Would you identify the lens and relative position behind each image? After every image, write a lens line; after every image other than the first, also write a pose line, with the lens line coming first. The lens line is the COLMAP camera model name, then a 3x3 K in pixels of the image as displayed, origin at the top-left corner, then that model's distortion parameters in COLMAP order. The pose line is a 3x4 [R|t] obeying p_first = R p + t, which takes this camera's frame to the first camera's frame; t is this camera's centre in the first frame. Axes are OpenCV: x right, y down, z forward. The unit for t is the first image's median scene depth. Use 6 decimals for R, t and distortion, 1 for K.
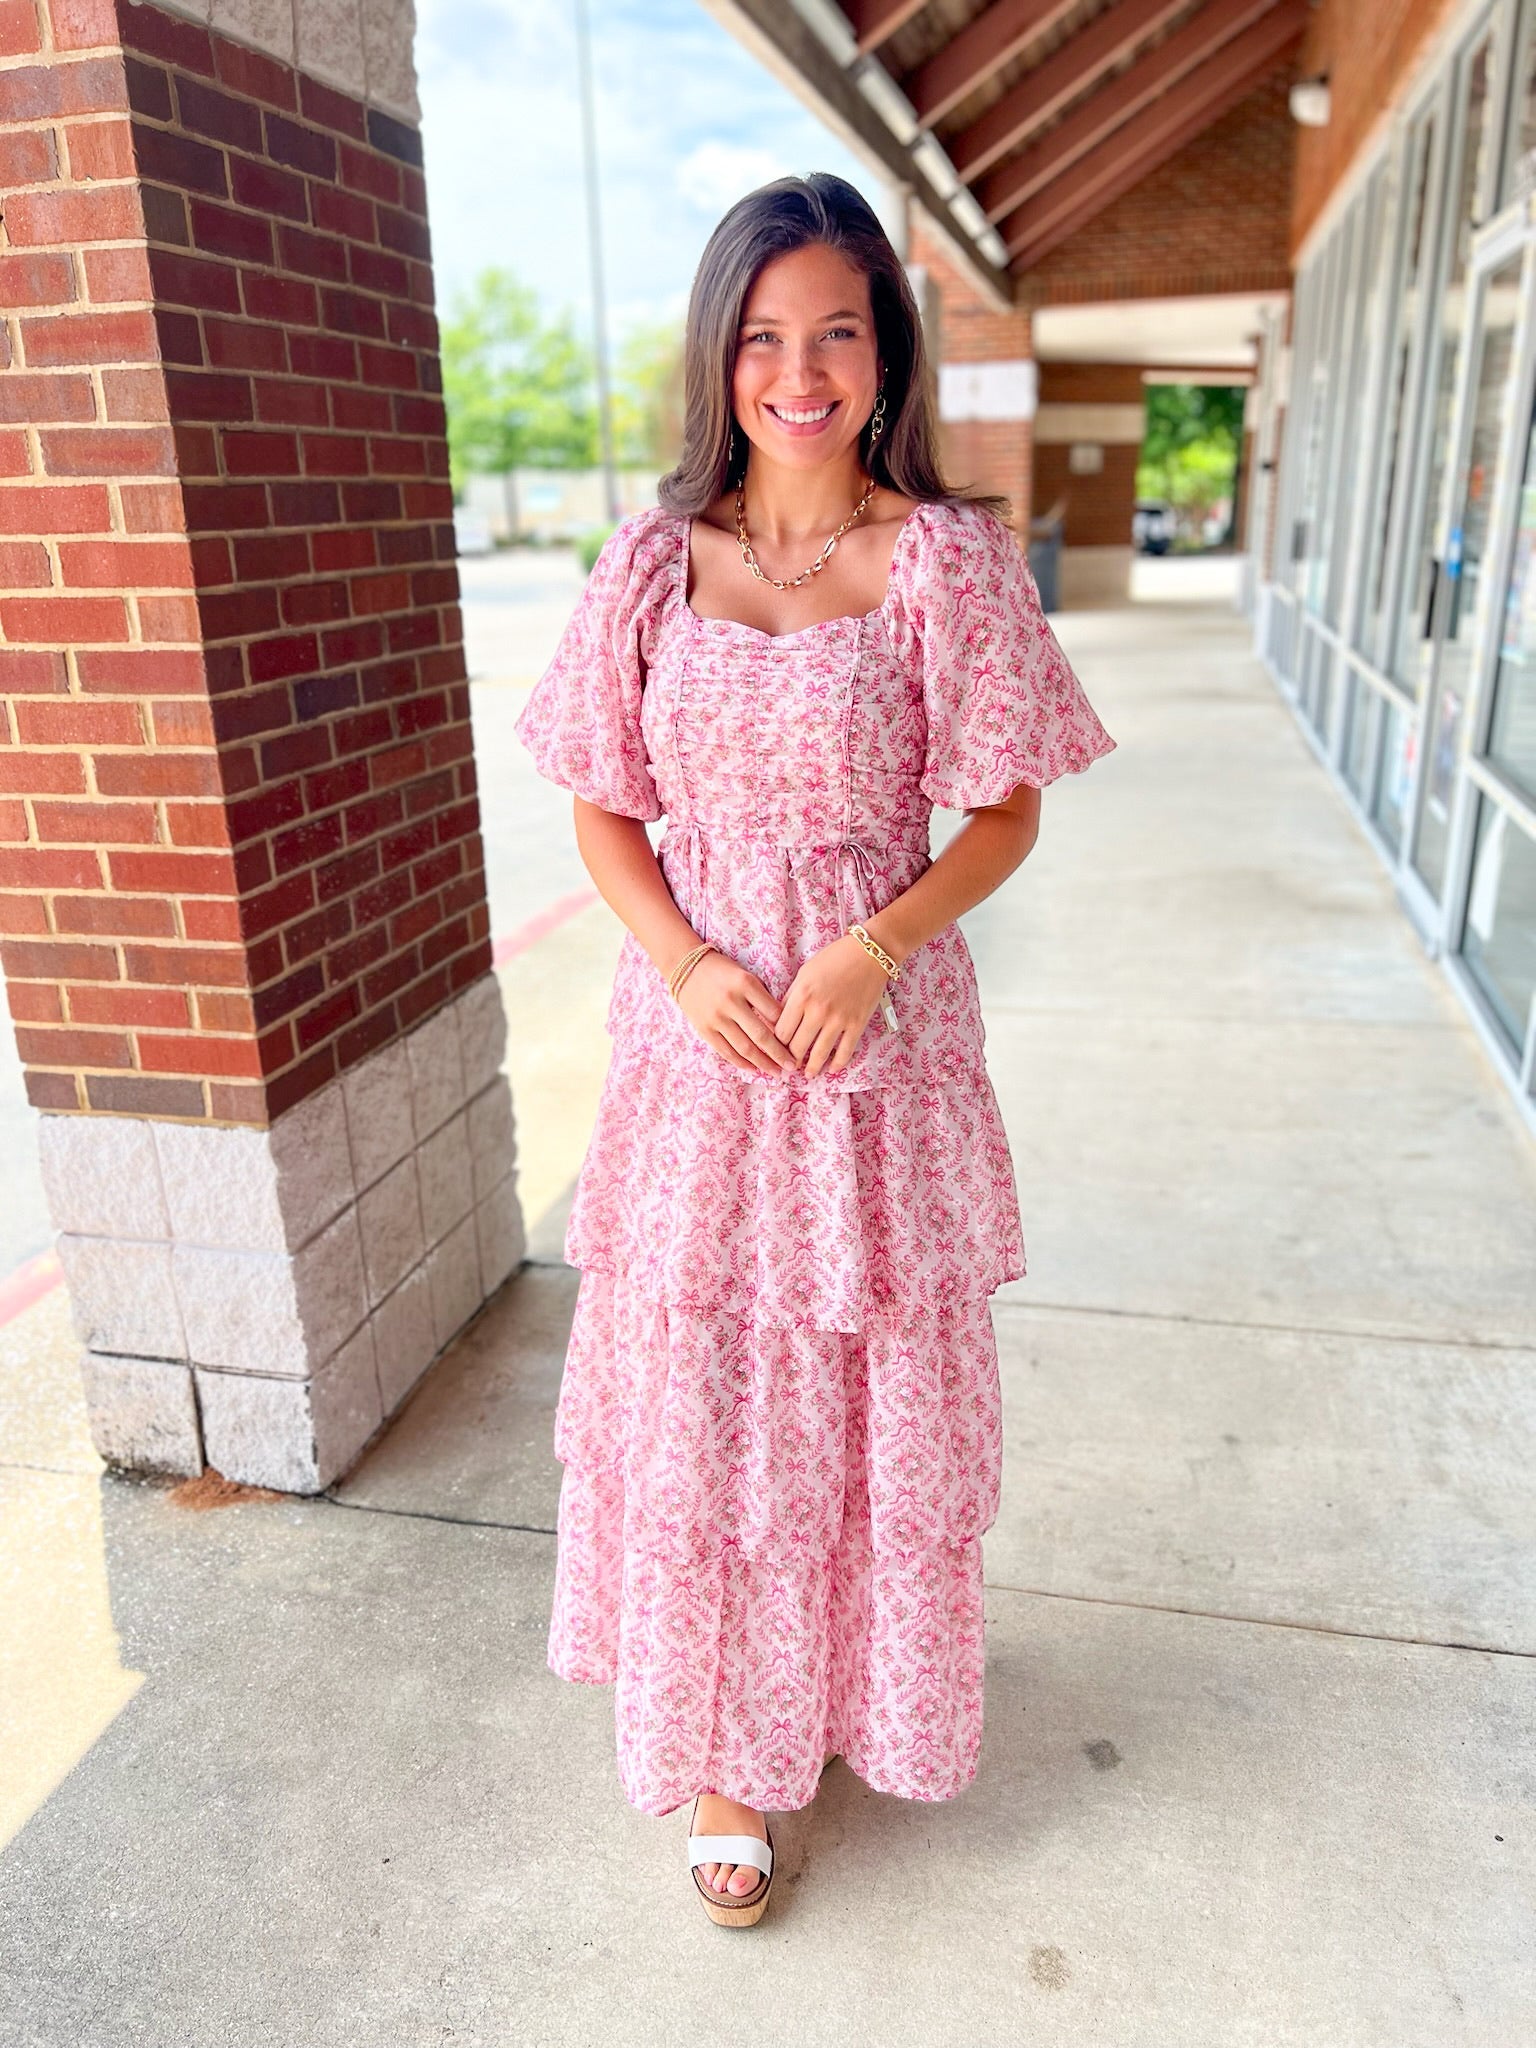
lens RADIAL K [[1551.7, 0, 768.7], [0, 1551.7, 1029.4], [0, 0, 1]] dist [0.032438, -0.039703]
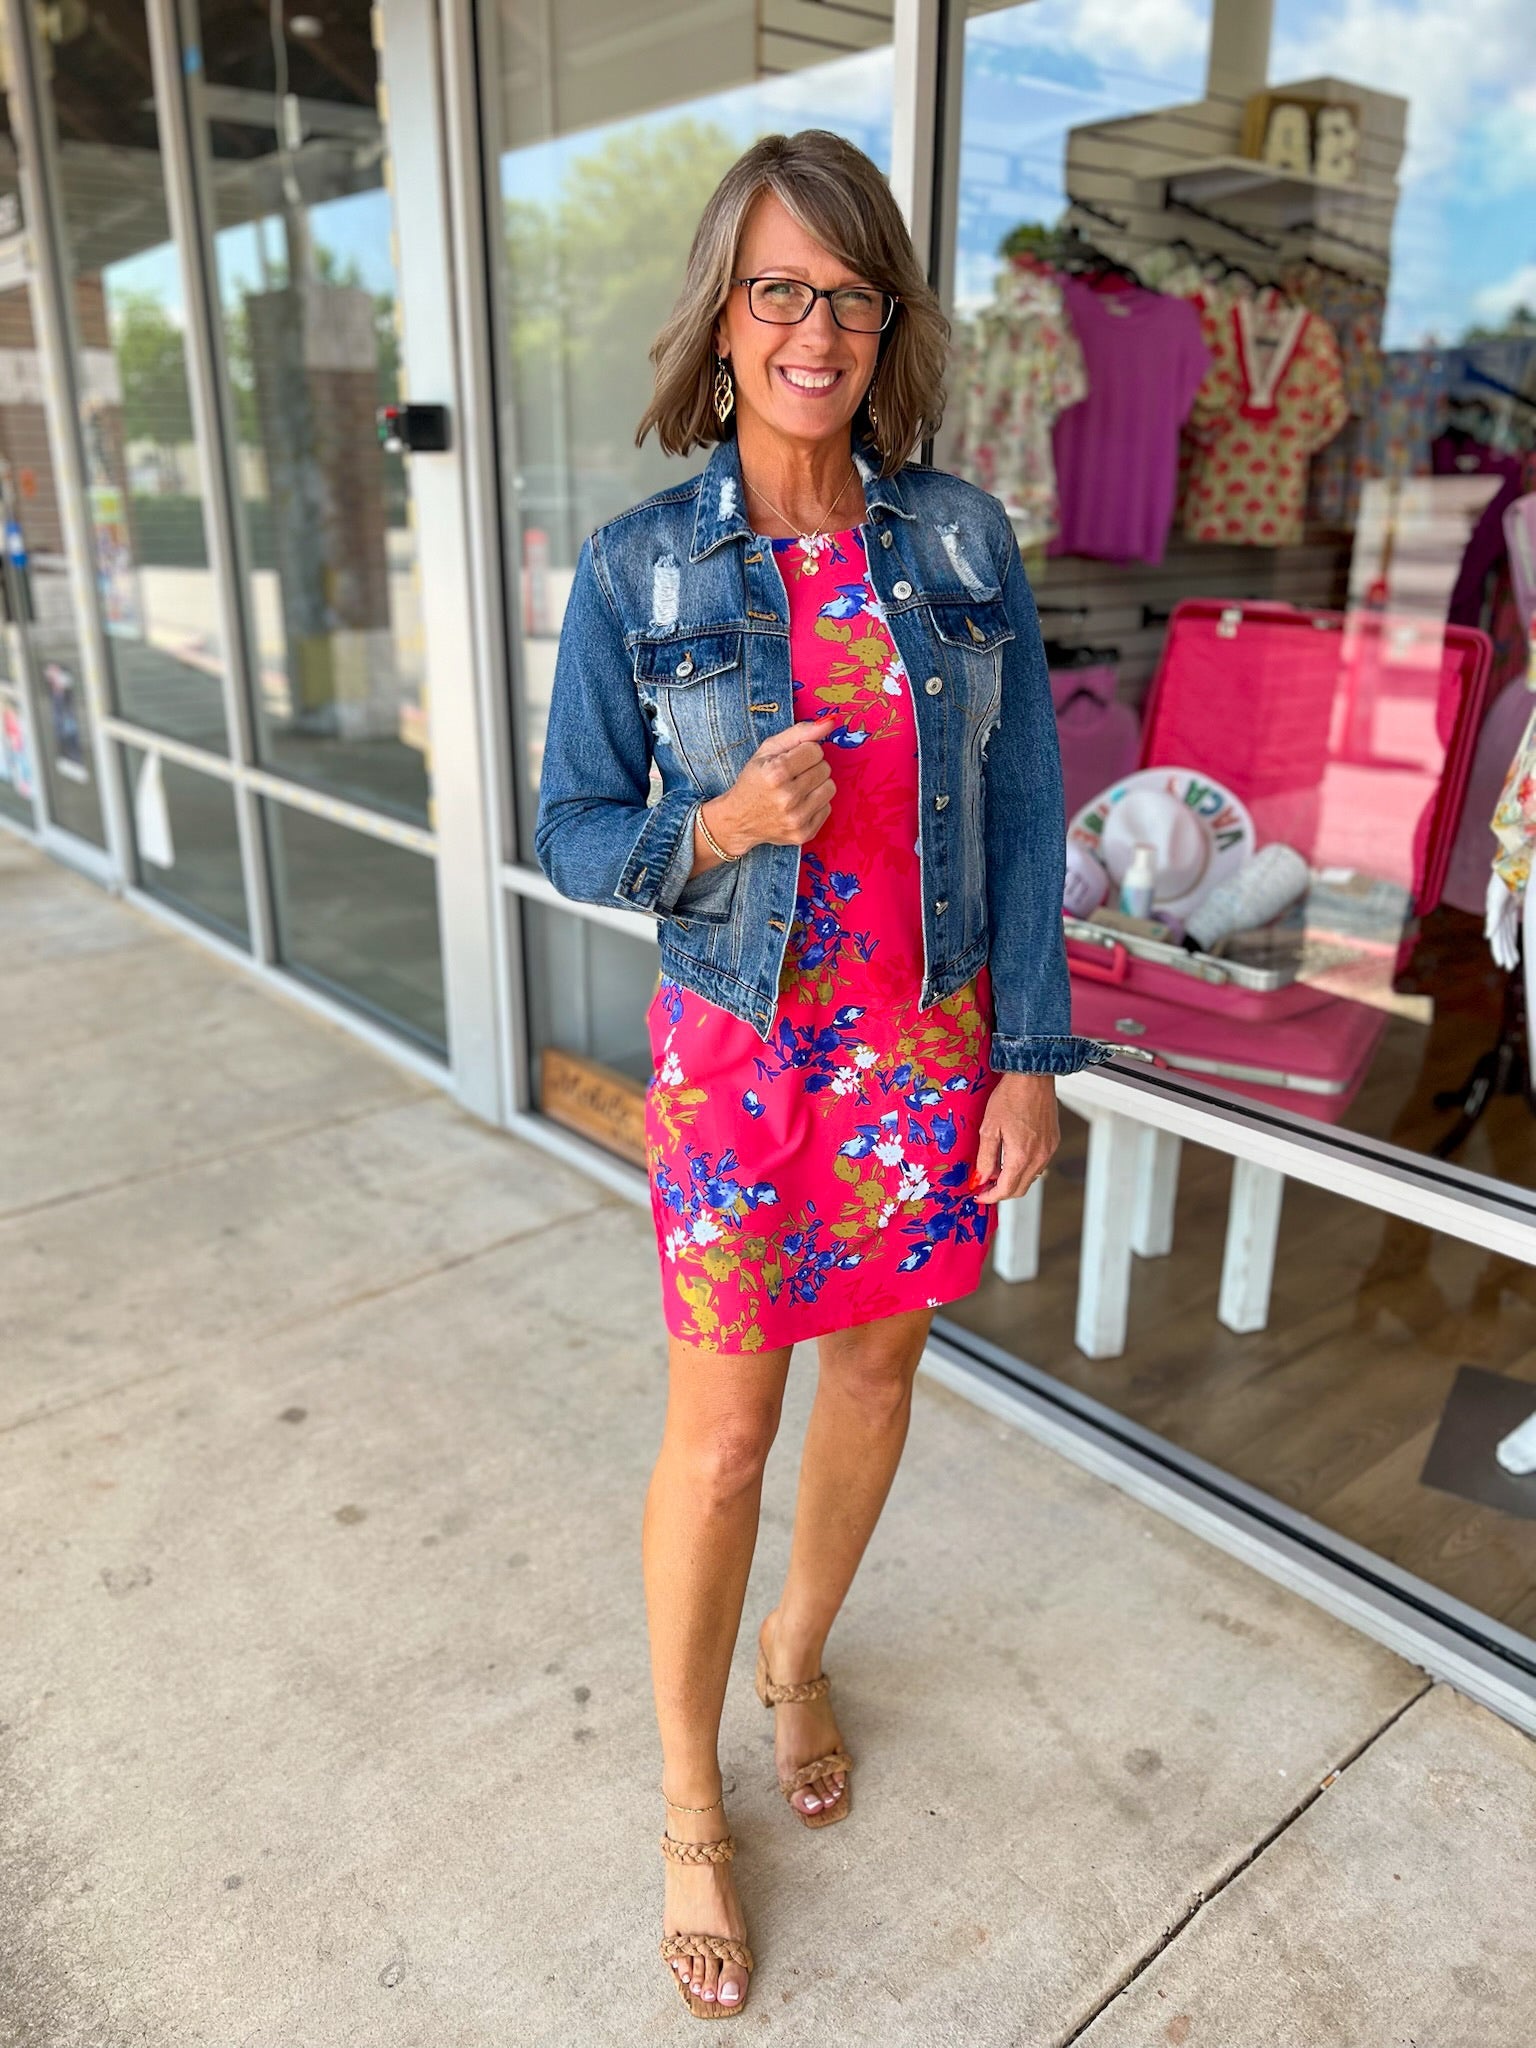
lens RADIAL K [[1551.7, 0, 766.6], [0, 1551.7, 1012.8], [0, 0, 1]] dist [0.032438, -0.039703]
pose [[0.592401, -0.244221, 0.767735, -0.378549], [0.249078, 0.961780, 0.113754, 0.053070], [-0.766173, 0.123838, 0.630589, -0.171203]]
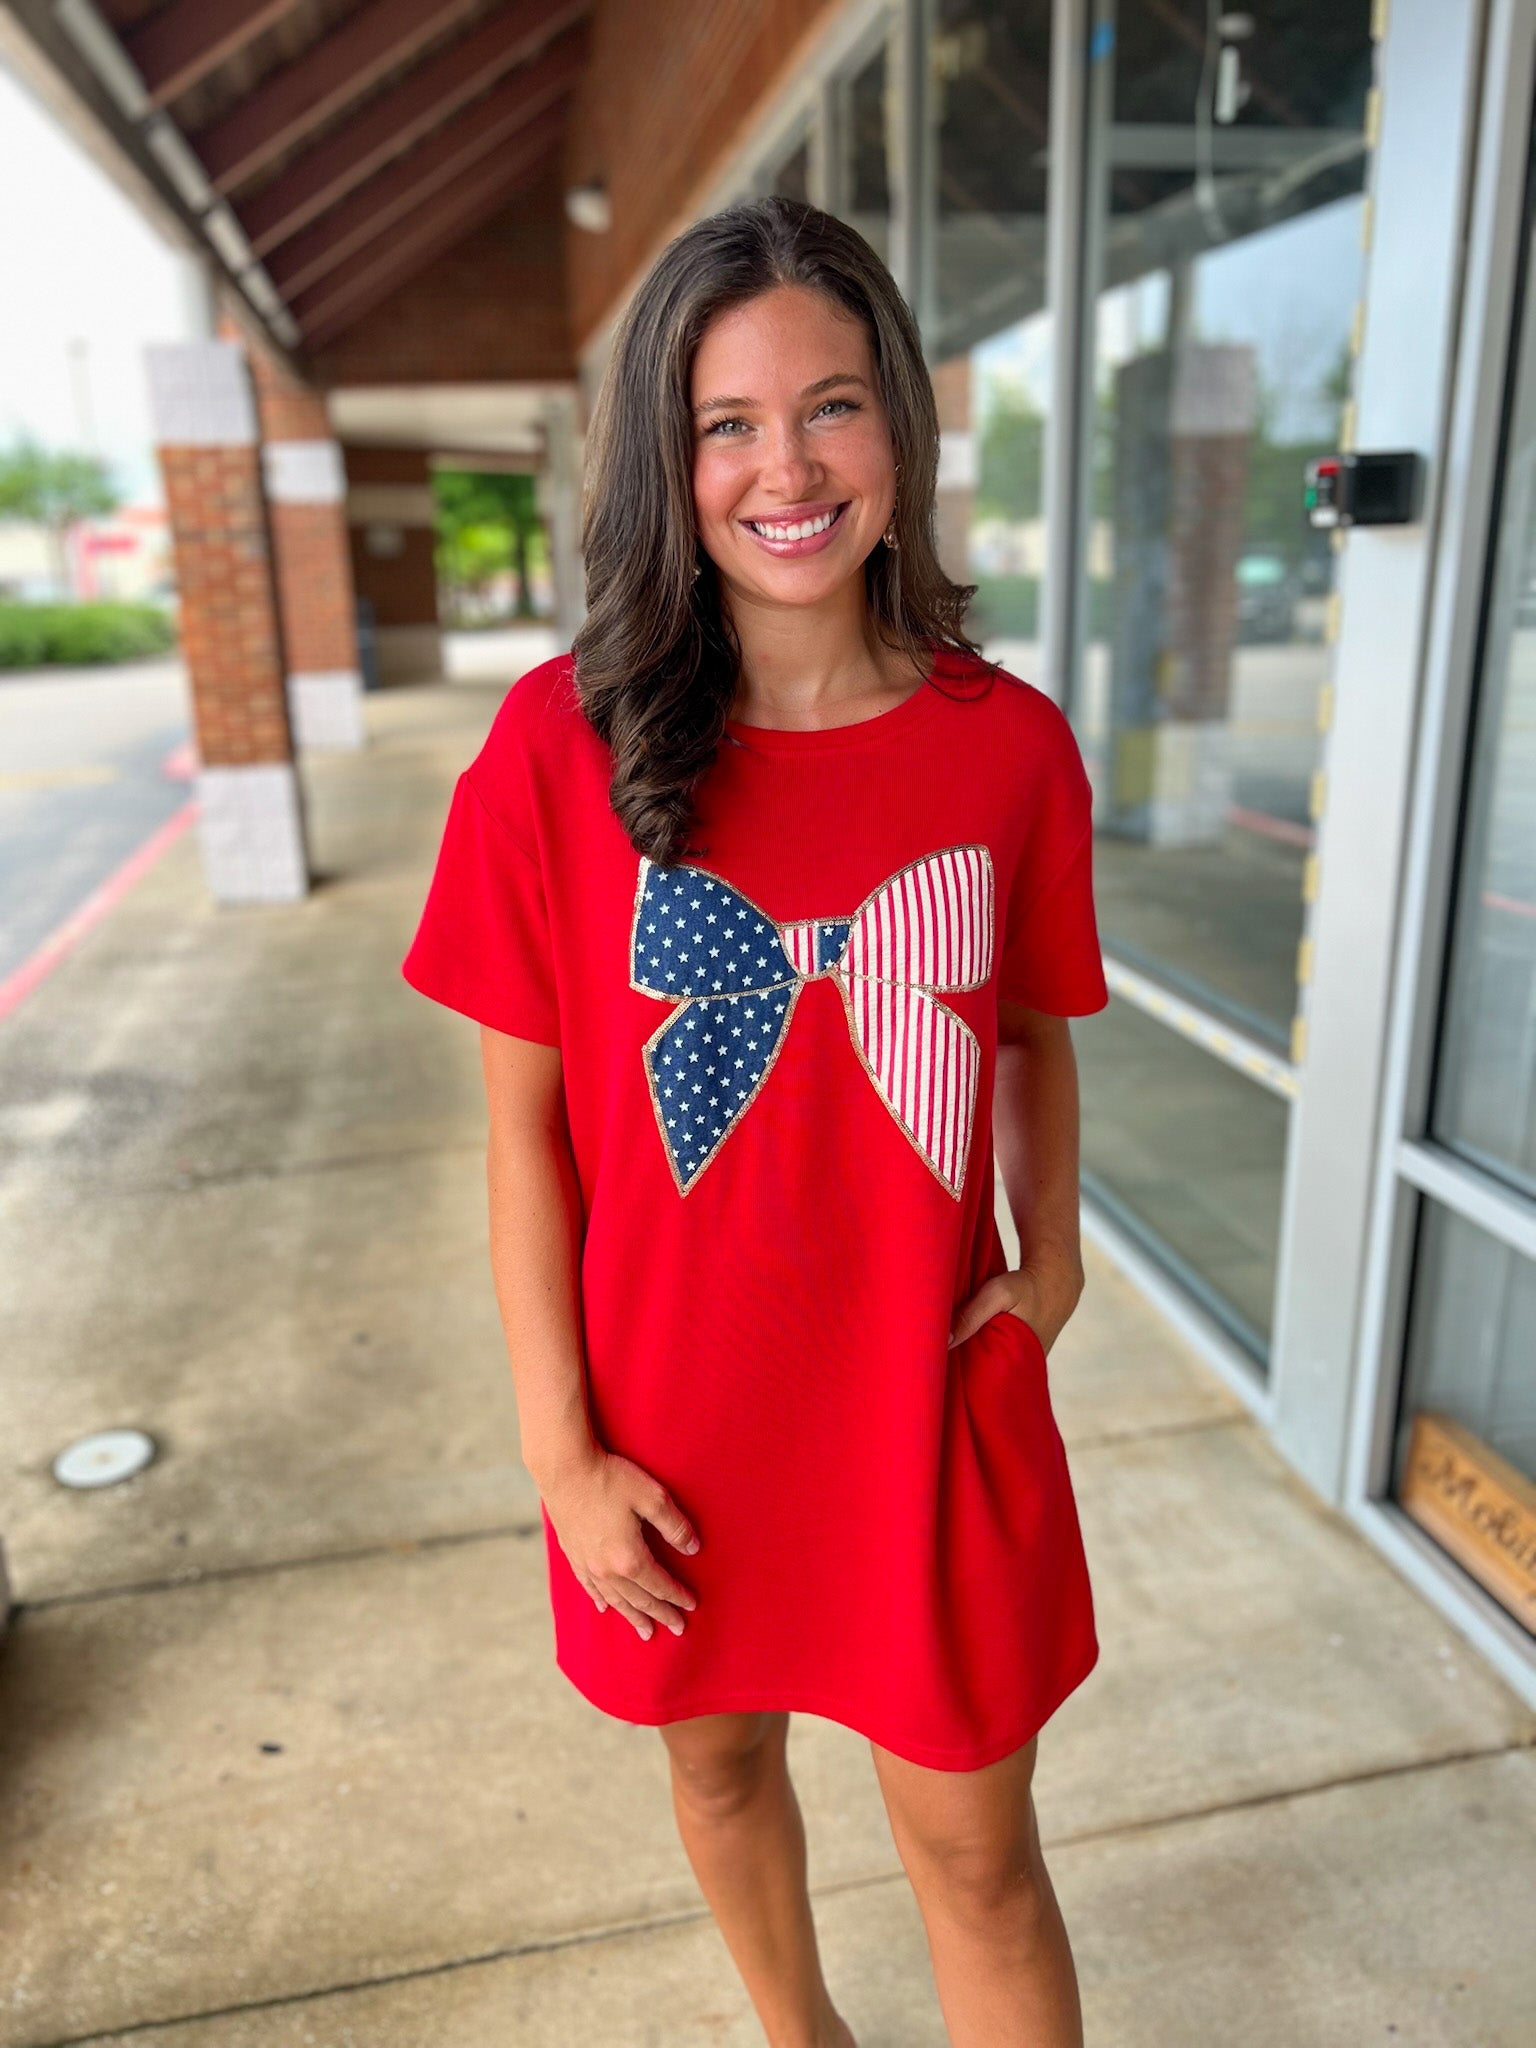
lens RADIAL K [[1551.7, 0, 767.5], [0, 1551.7, 1019.5], [0, 0, 1]] dist [0.032438, -0.039703]
pose [[0.905267, -0.122765, 0.406720, -0.122358], [0.143233, 0.989484, -0.020137, -0.079637], [-0.399971, 0.076486, 0.913331, 0.173711]]
